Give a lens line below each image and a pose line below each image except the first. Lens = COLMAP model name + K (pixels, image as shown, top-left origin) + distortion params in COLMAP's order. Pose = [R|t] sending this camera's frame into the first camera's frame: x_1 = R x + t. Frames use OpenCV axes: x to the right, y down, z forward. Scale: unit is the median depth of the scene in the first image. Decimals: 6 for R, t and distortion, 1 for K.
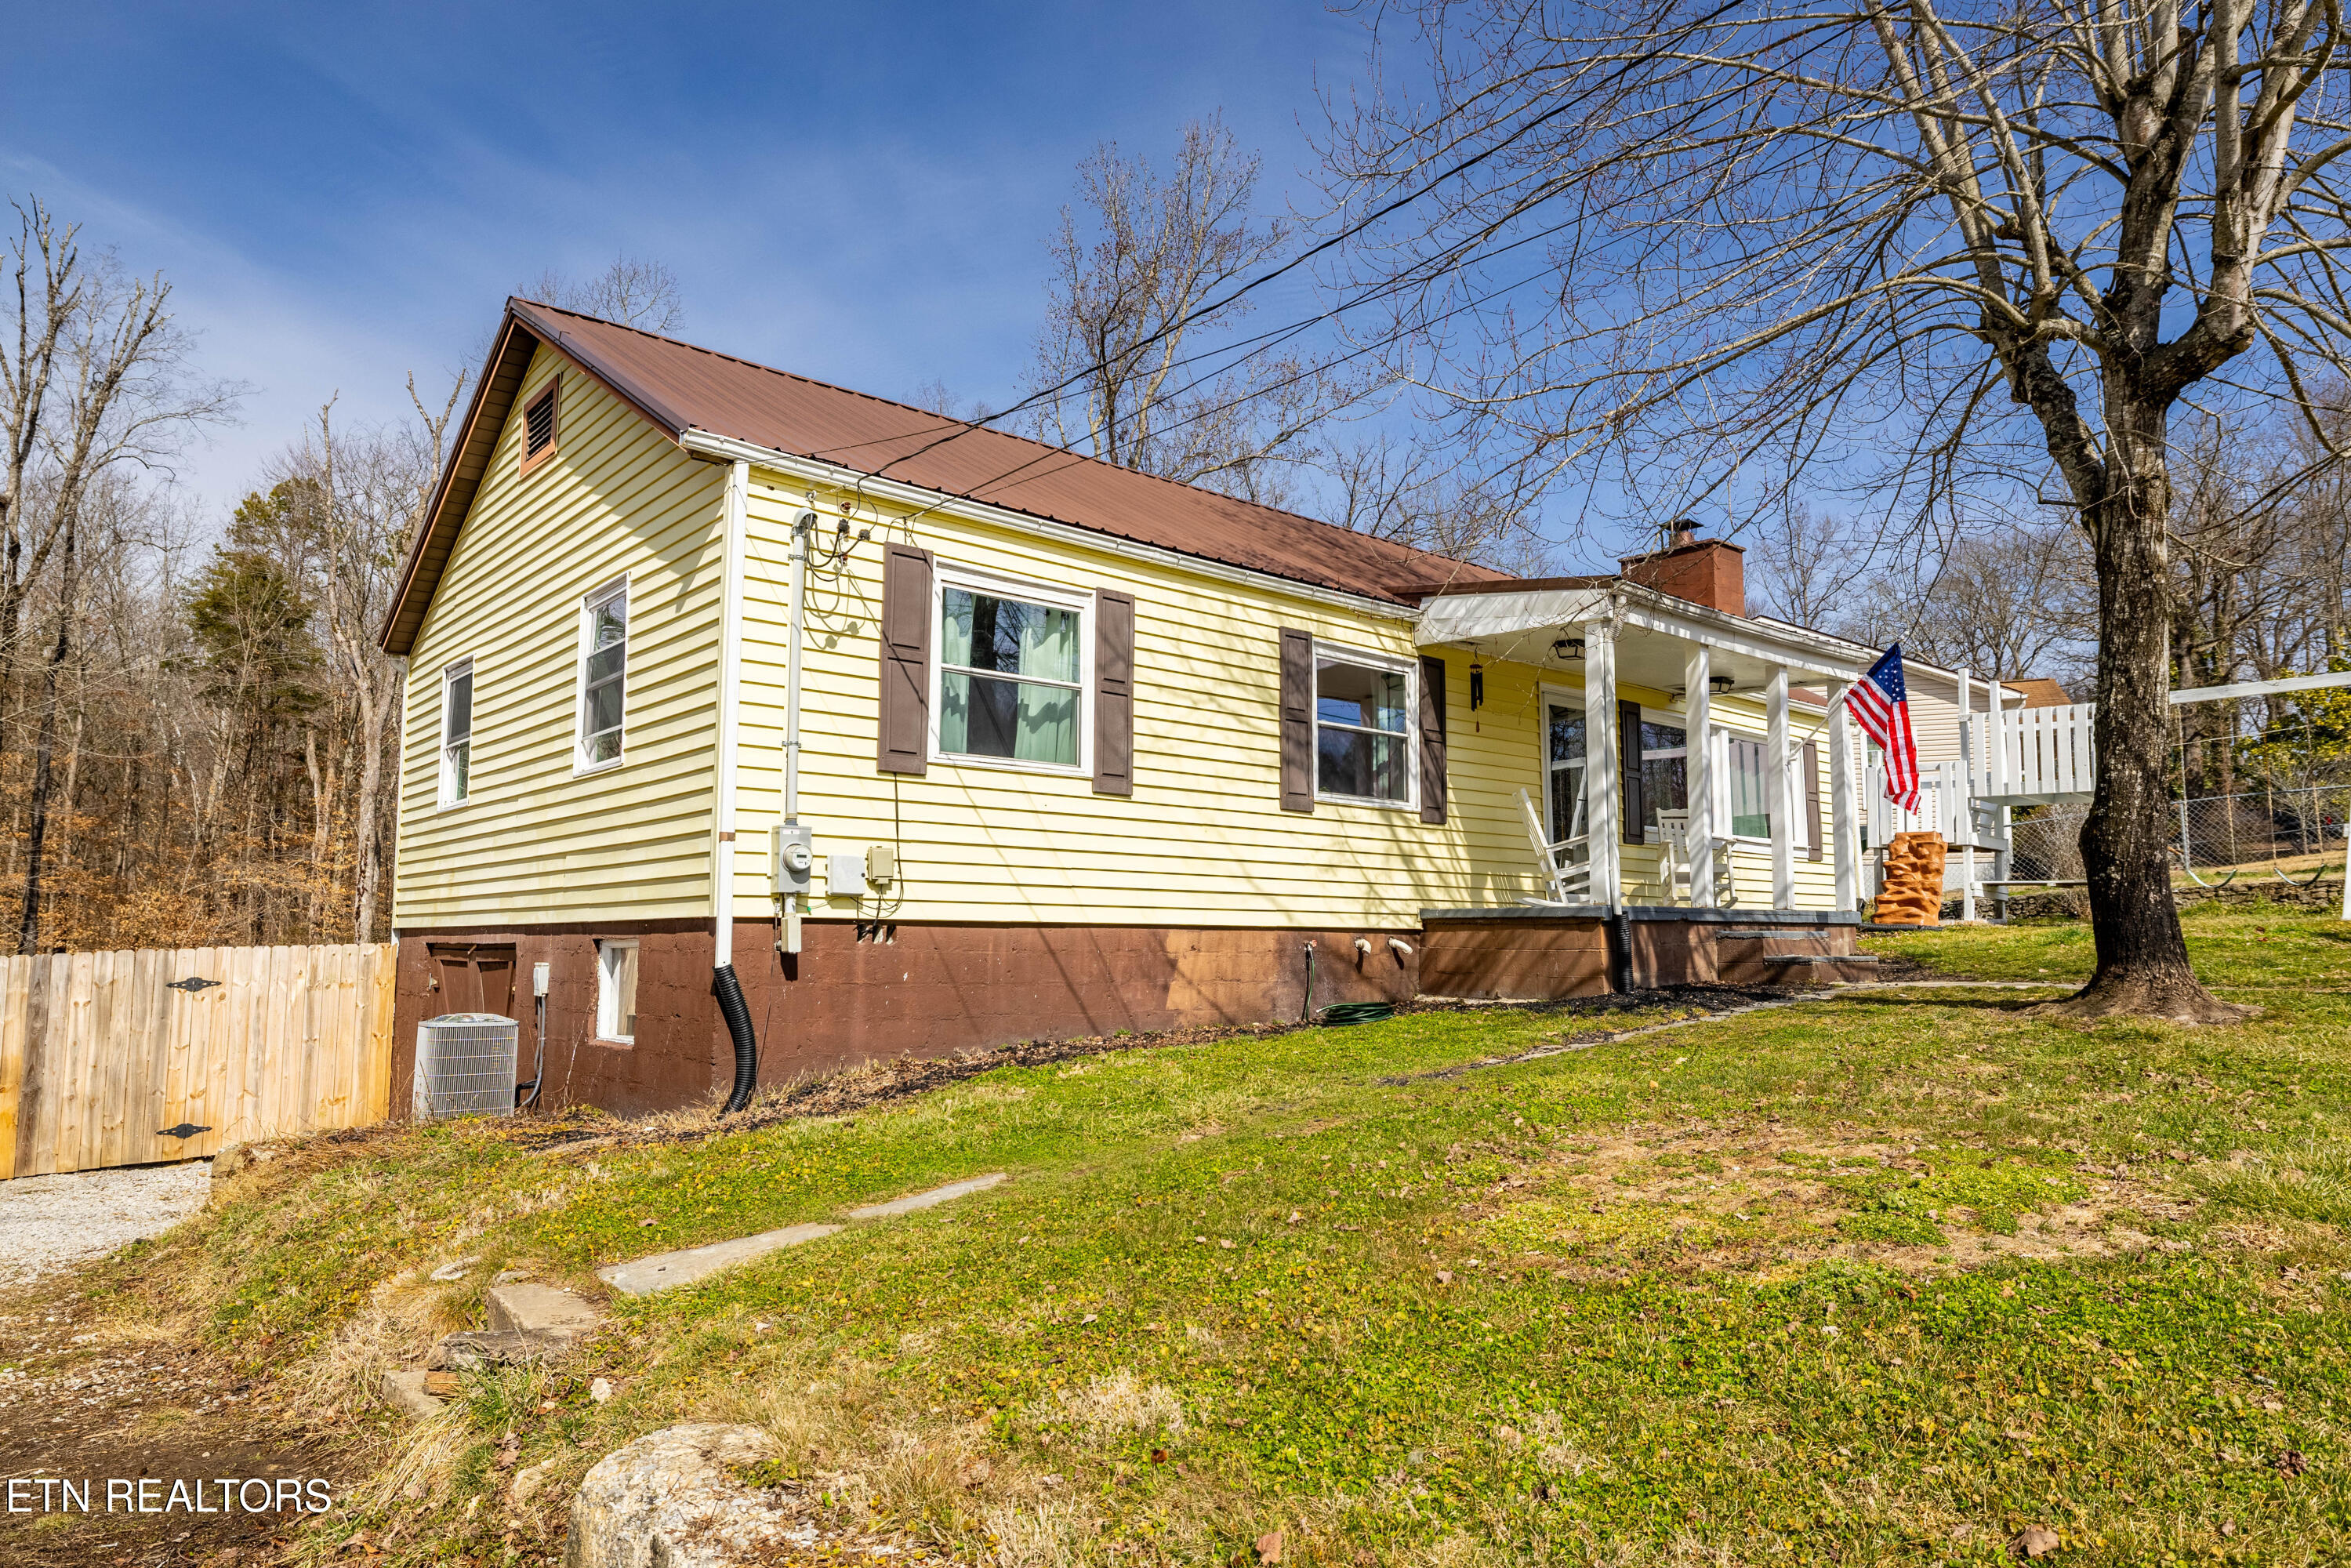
lens RADIAL K [[1464.6, 0, 1173.2], [0, 1464.6, 815.6], [0, 0, 1]] dist [0.002659, 0.001216]
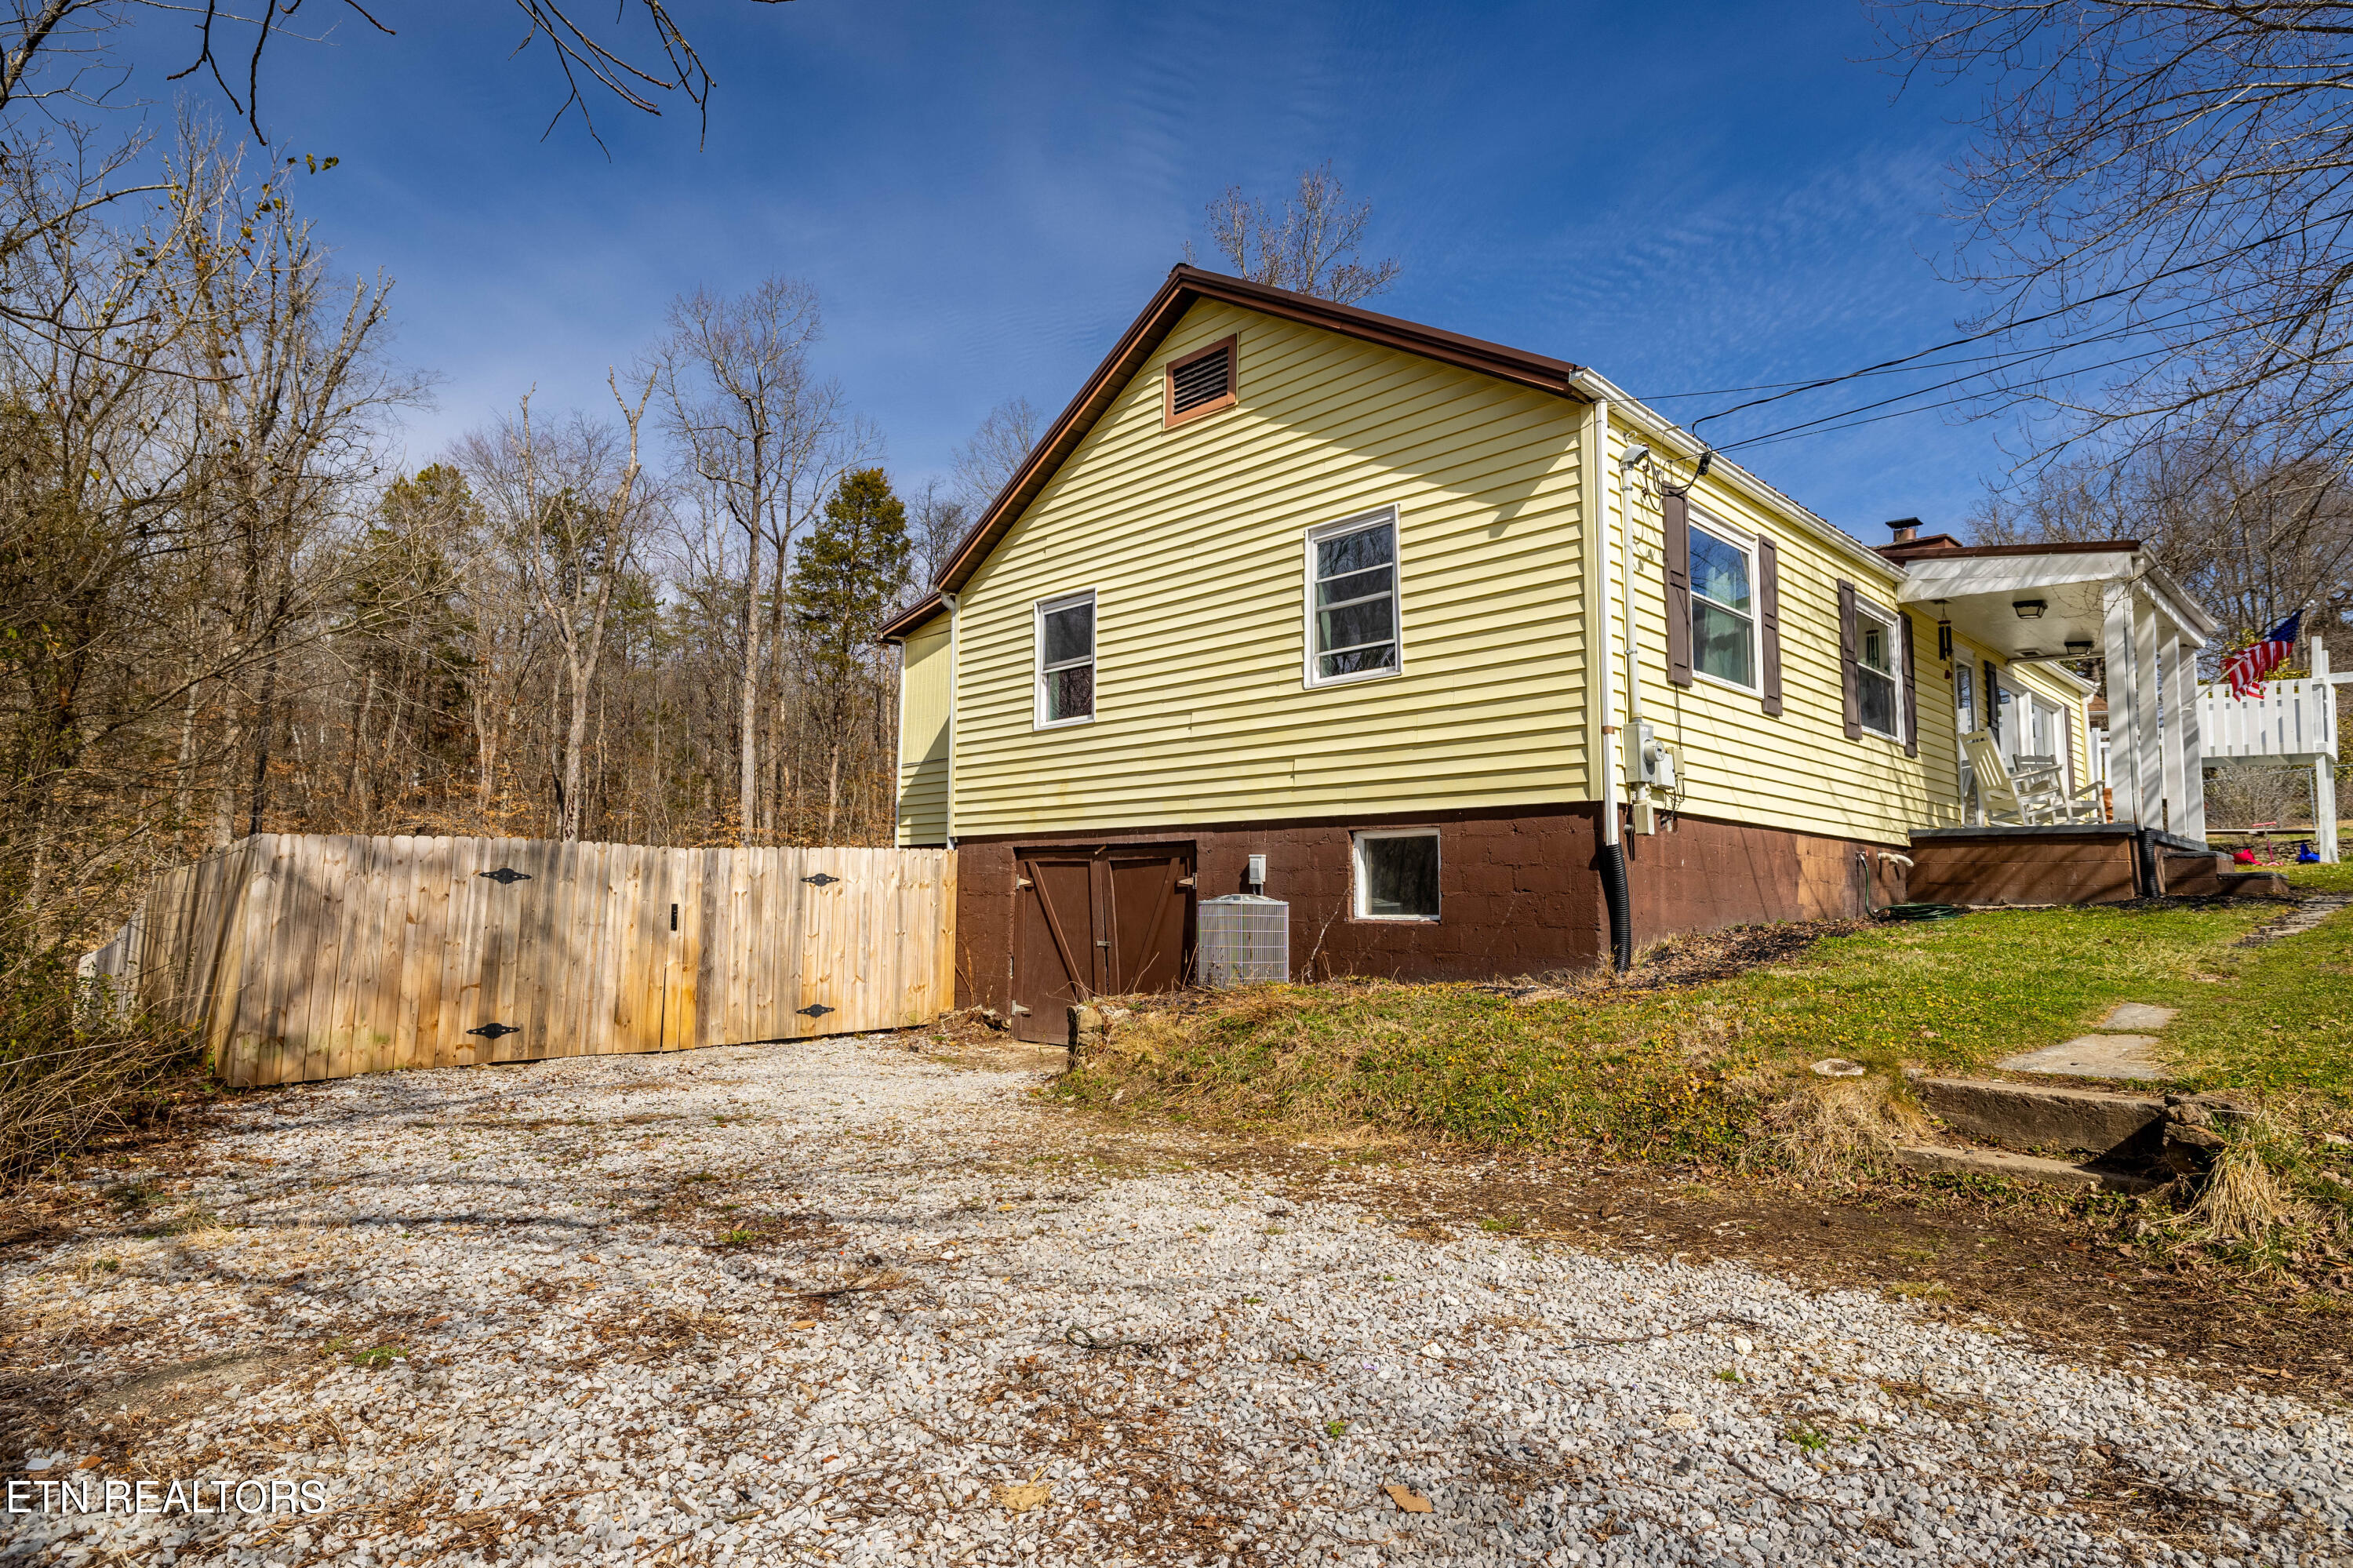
lens RADIAL K [[1279.8, 0, 1177.2], [0, 1279.8, 814.5], [0, 0, 1]] dist [0.001854, 0.000036]
pose [[0.998532, 0.017512, 0.051263, -0.468684], [-0.018286, 0.999725, 0.014666, 0.048495], [-0.050993, -0.015581, 0.998577, 0.017540]]
